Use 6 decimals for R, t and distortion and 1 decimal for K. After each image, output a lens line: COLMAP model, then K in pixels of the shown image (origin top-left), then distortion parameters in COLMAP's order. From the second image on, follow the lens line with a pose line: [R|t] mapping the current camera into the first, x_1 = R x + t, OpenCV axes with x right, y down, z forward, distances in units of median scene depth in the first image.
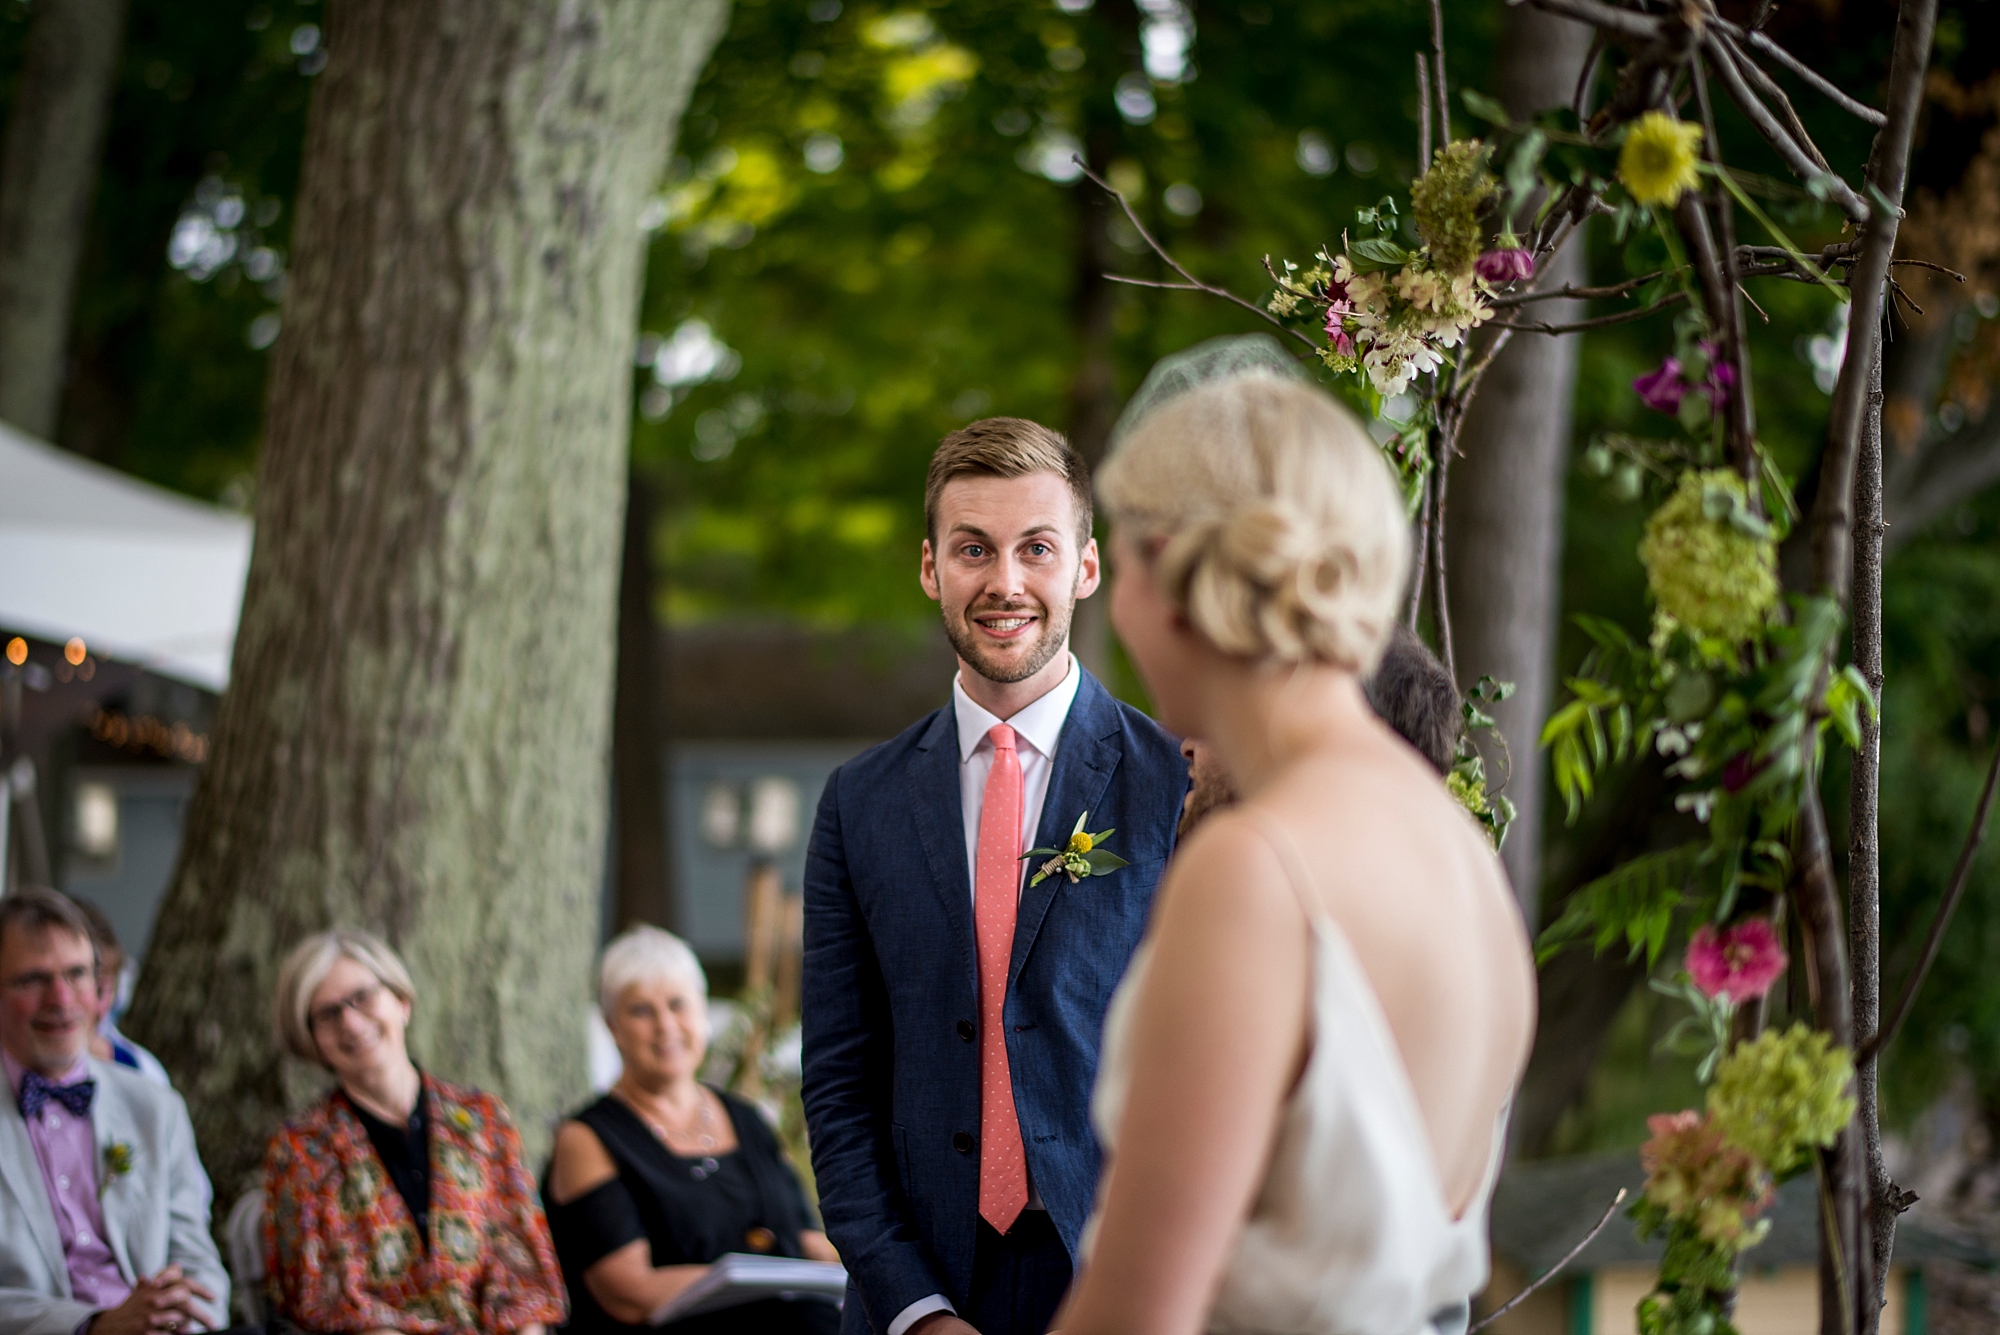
lens RADIAL K [[3288.4, 0, 1000.0], [0, 3288.4, 667.5], [0, 0, 1]] dist [-0.156622, -0.060201]
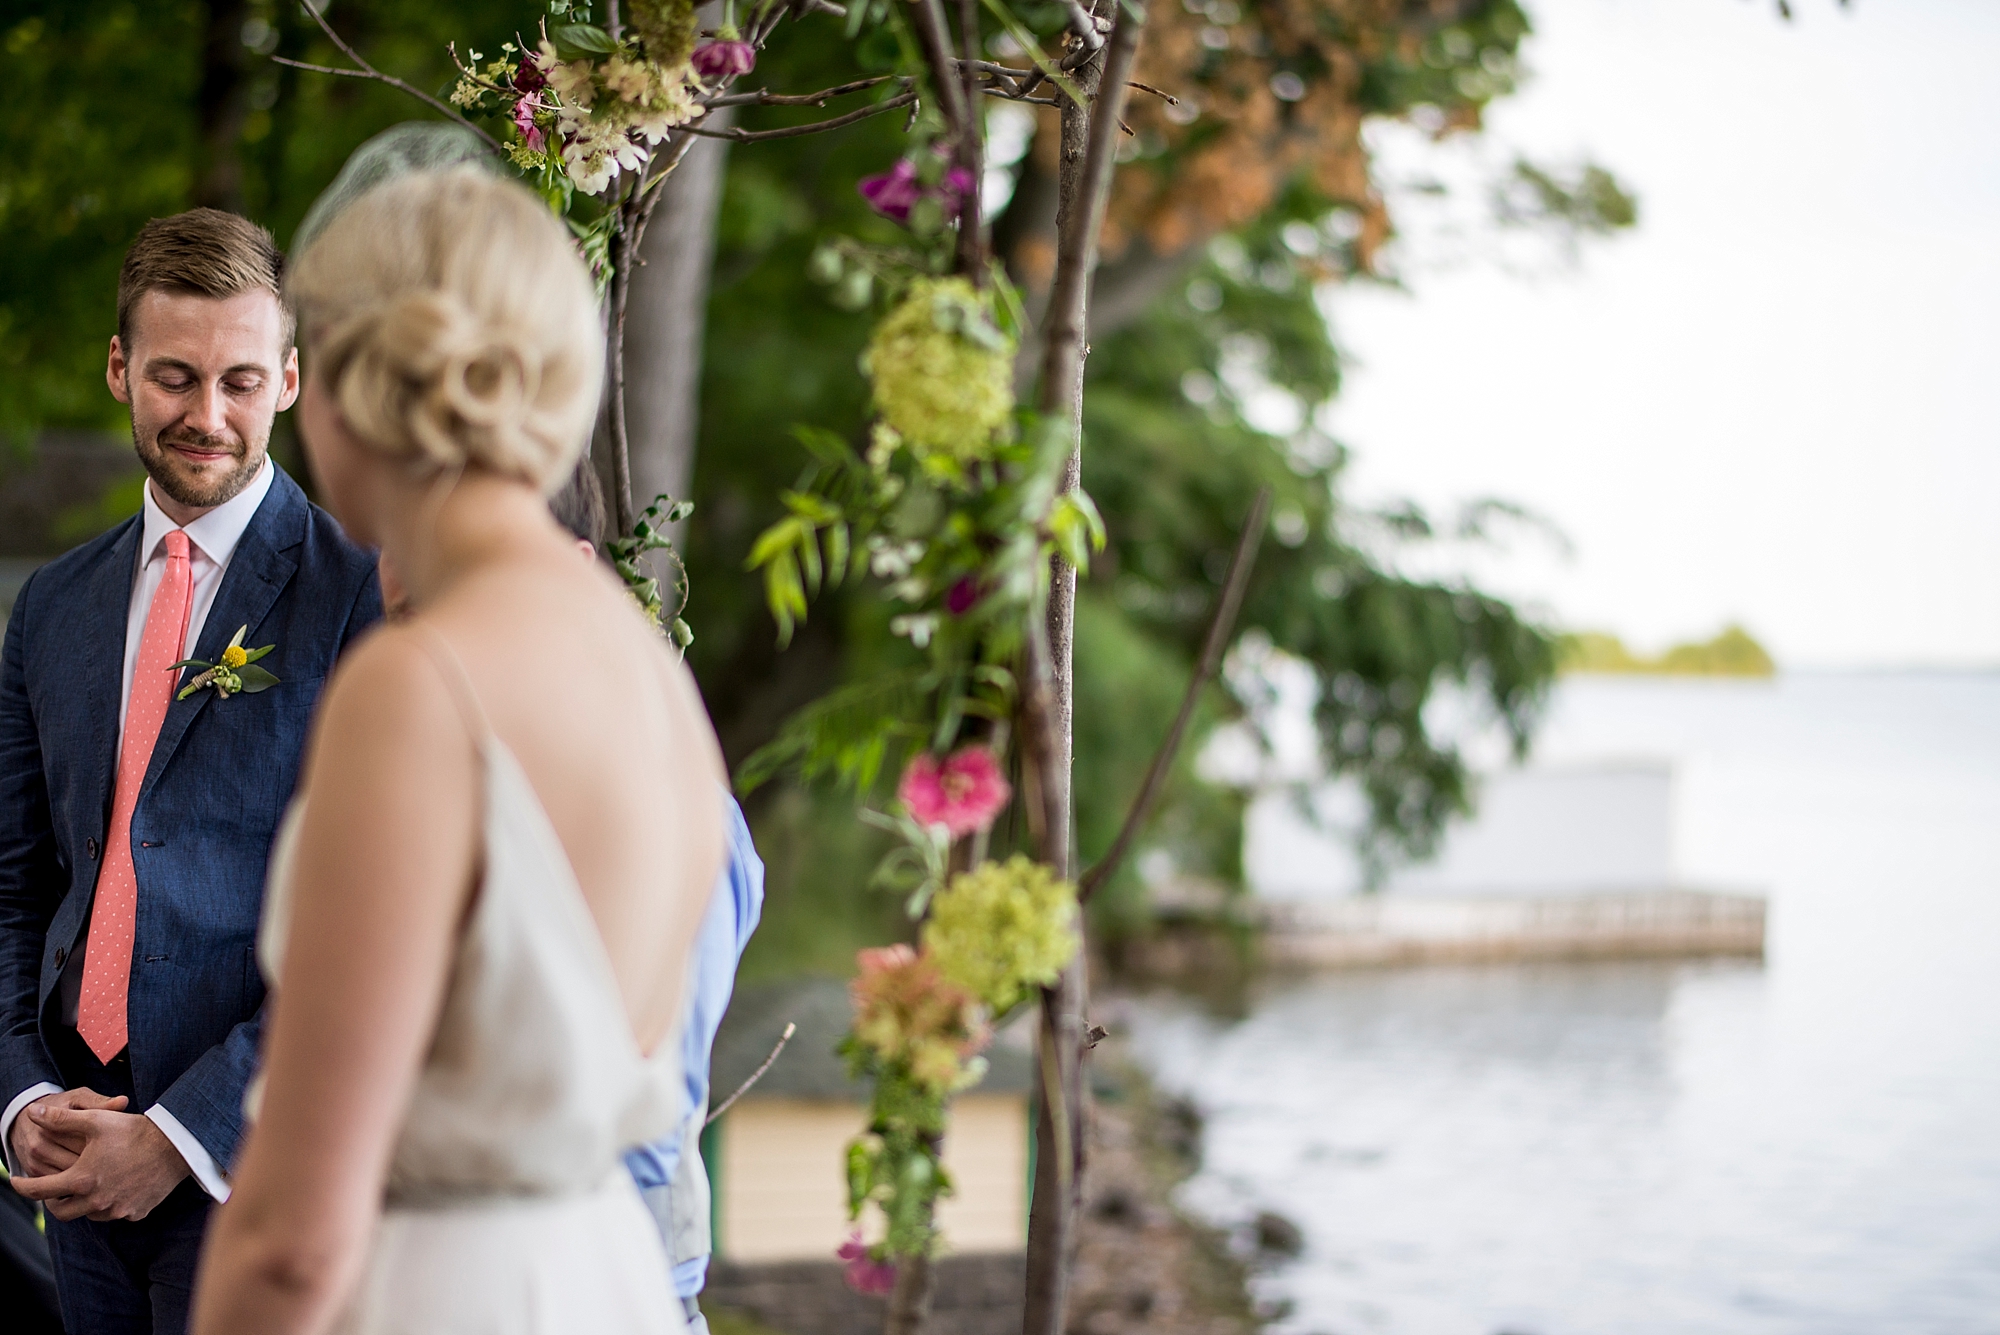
lens RADIAL K [[3323.1, 0, 1000.0], [0, 3323.1, 667.5], [0, 0, 1]] dist [-0.155818, -0.021471]
pose [[0.964643, 0.014976, 0.263134, -0.012761], [-0.028795, 0.998396, 0.048739, 0.003369], [-0.261982, -0.054593, 0.963527, 0.032875]]
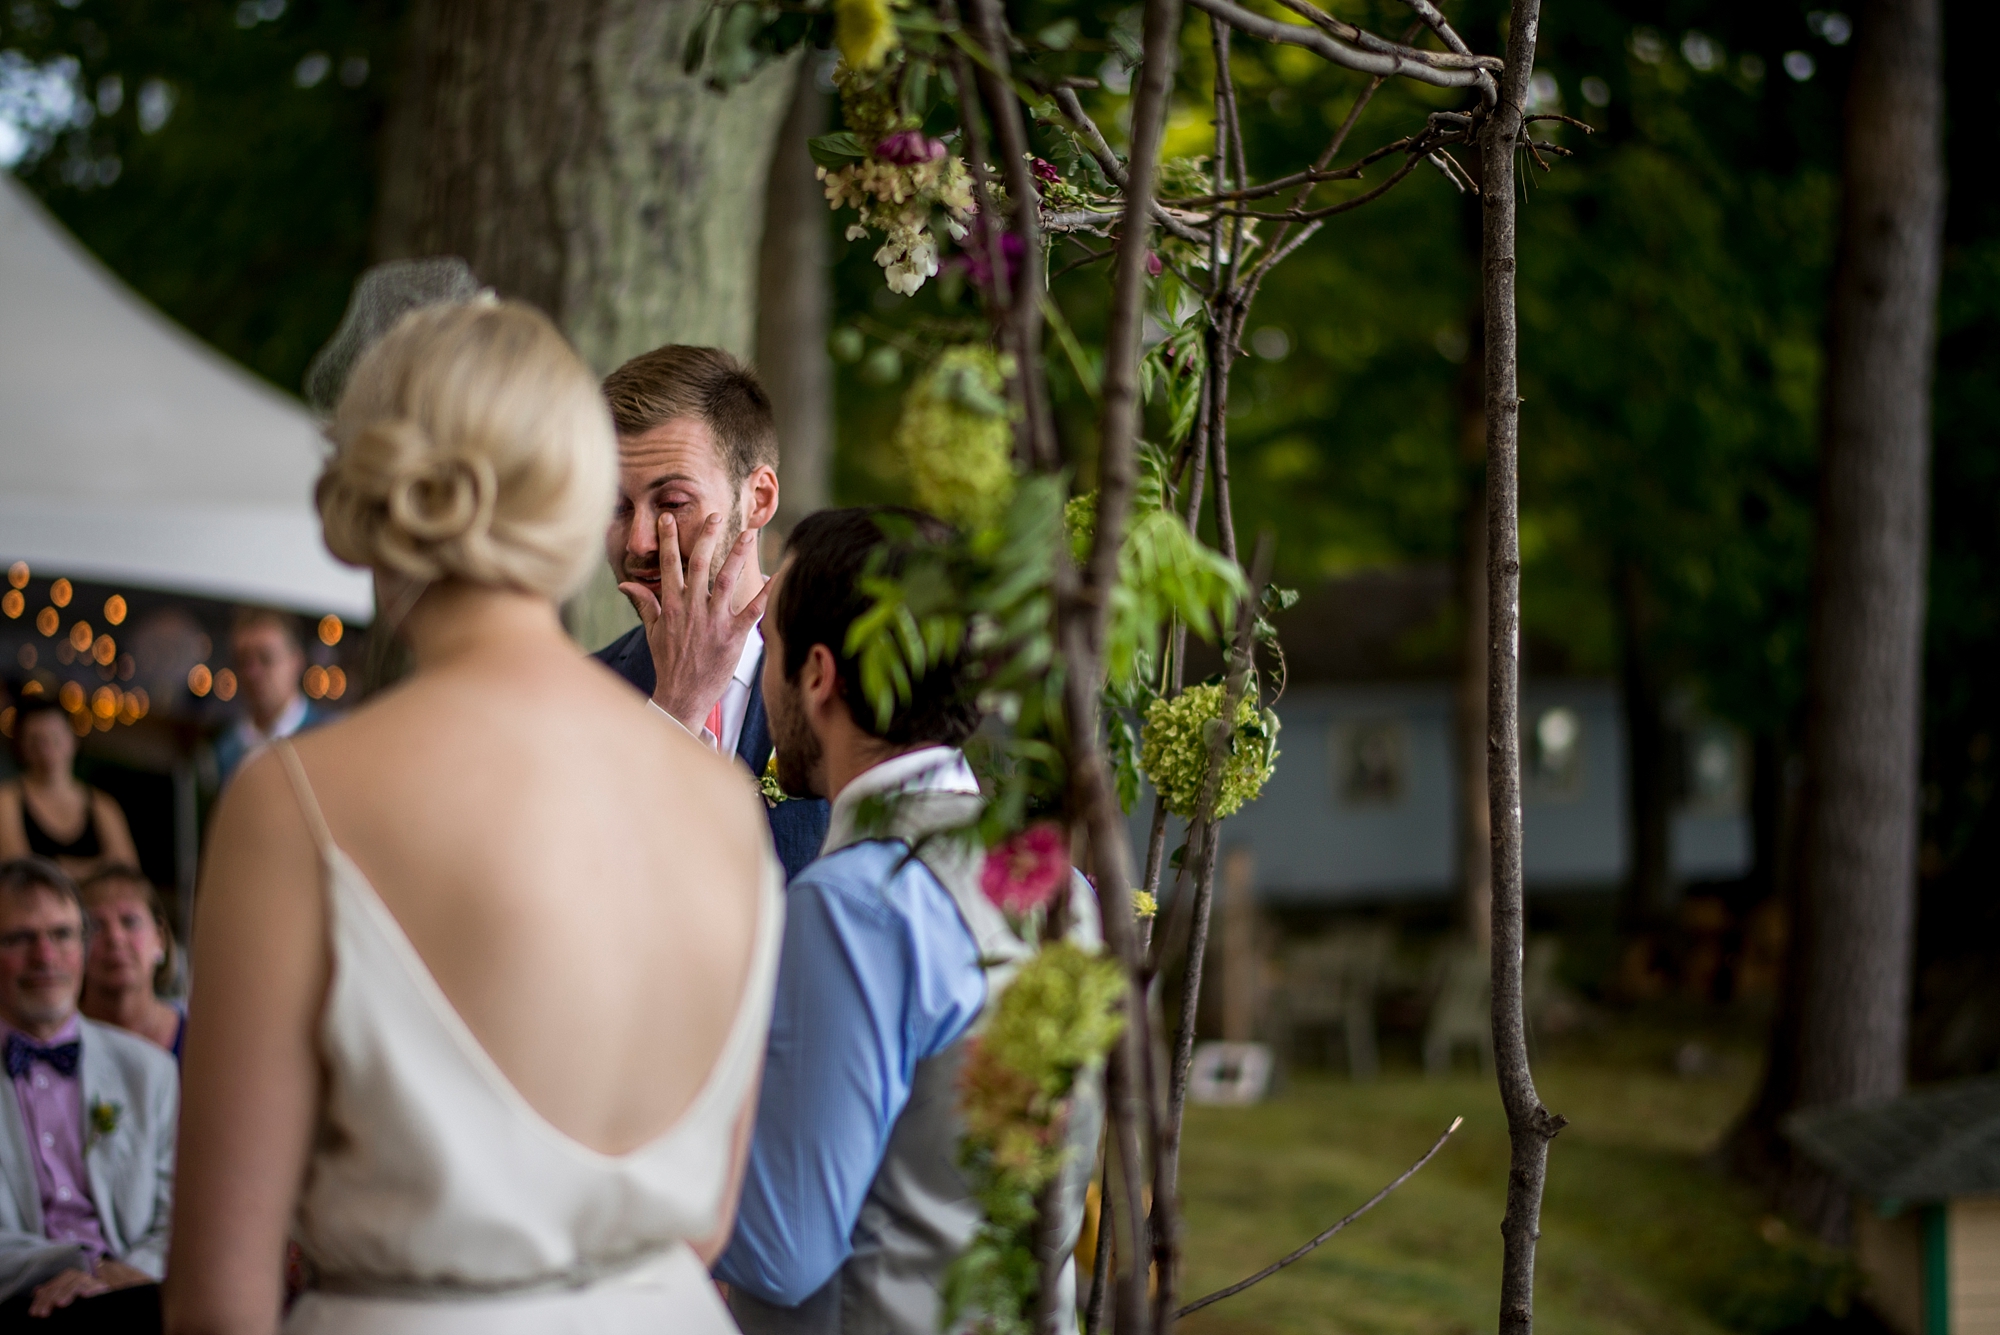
lens RADIAL K [[3288.4, 0, 1000.0], [0, 3288.4, 667.5], [0, 0, 1]] dist [-0.156622, -0.060201]
pose [[0.986457, -0.041617, -0.158652, 0.235905], [0.044042, 0.998960, 0.011796, 0.013009], [0.157996, -0.018624, 0.987264, 0.043458]]
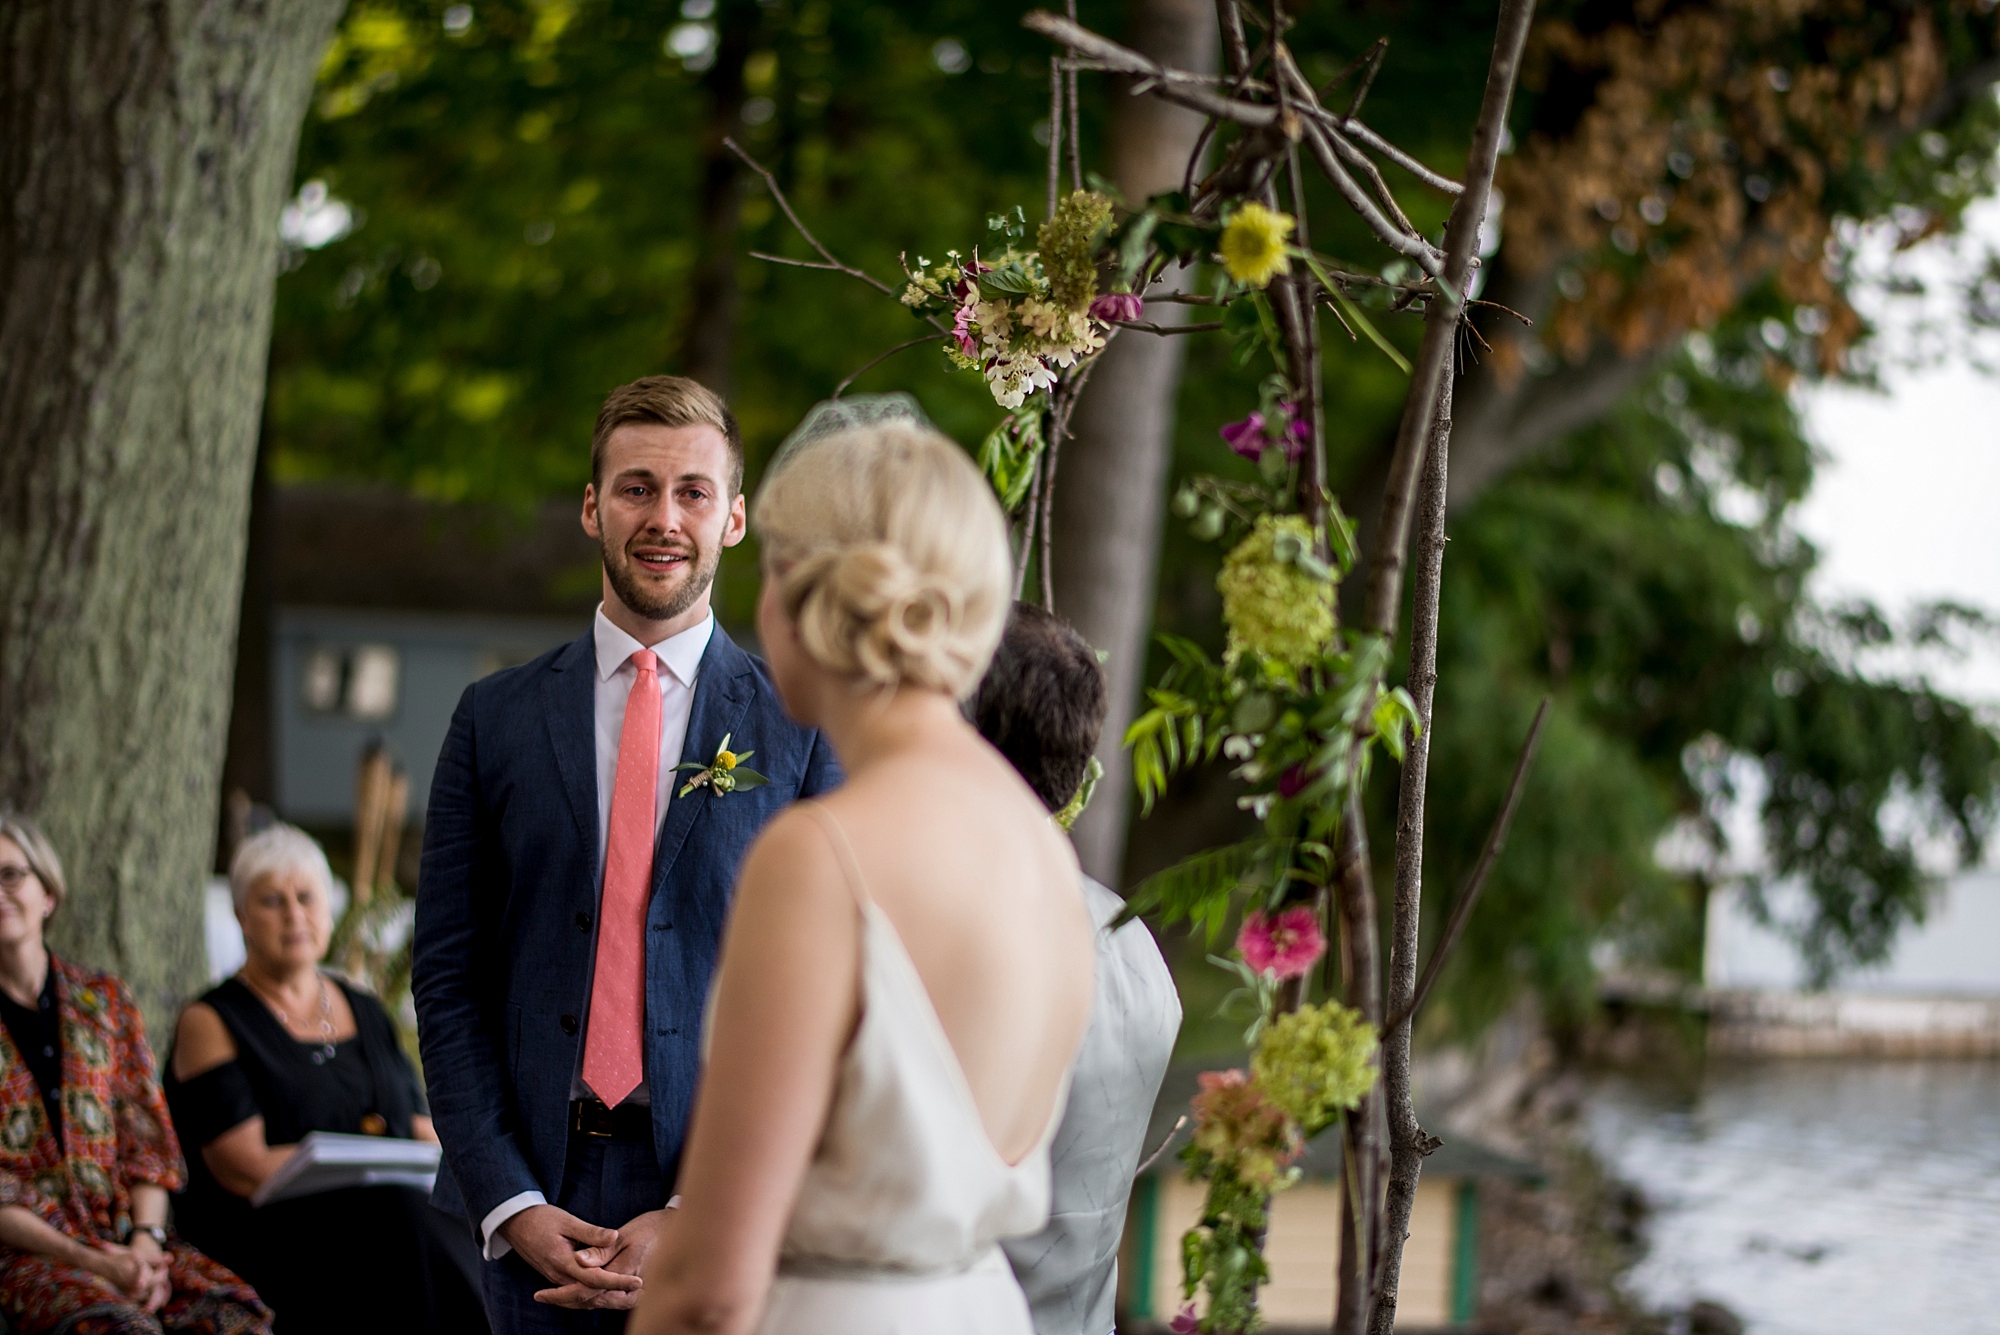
lens RADIAL K [[3288.4, 0, 1000.0], [0, 3288.4, 667.5], [0, 0, 1]] dist [-0.156622, -0.060201]
pose [[0.991361, 0.049097, 0.121625, -0.011749], [-0.053482, 0.998022, 0.033054, -0.025408], [-0.119761, -0.039273, 0.992026, -0.085093]]
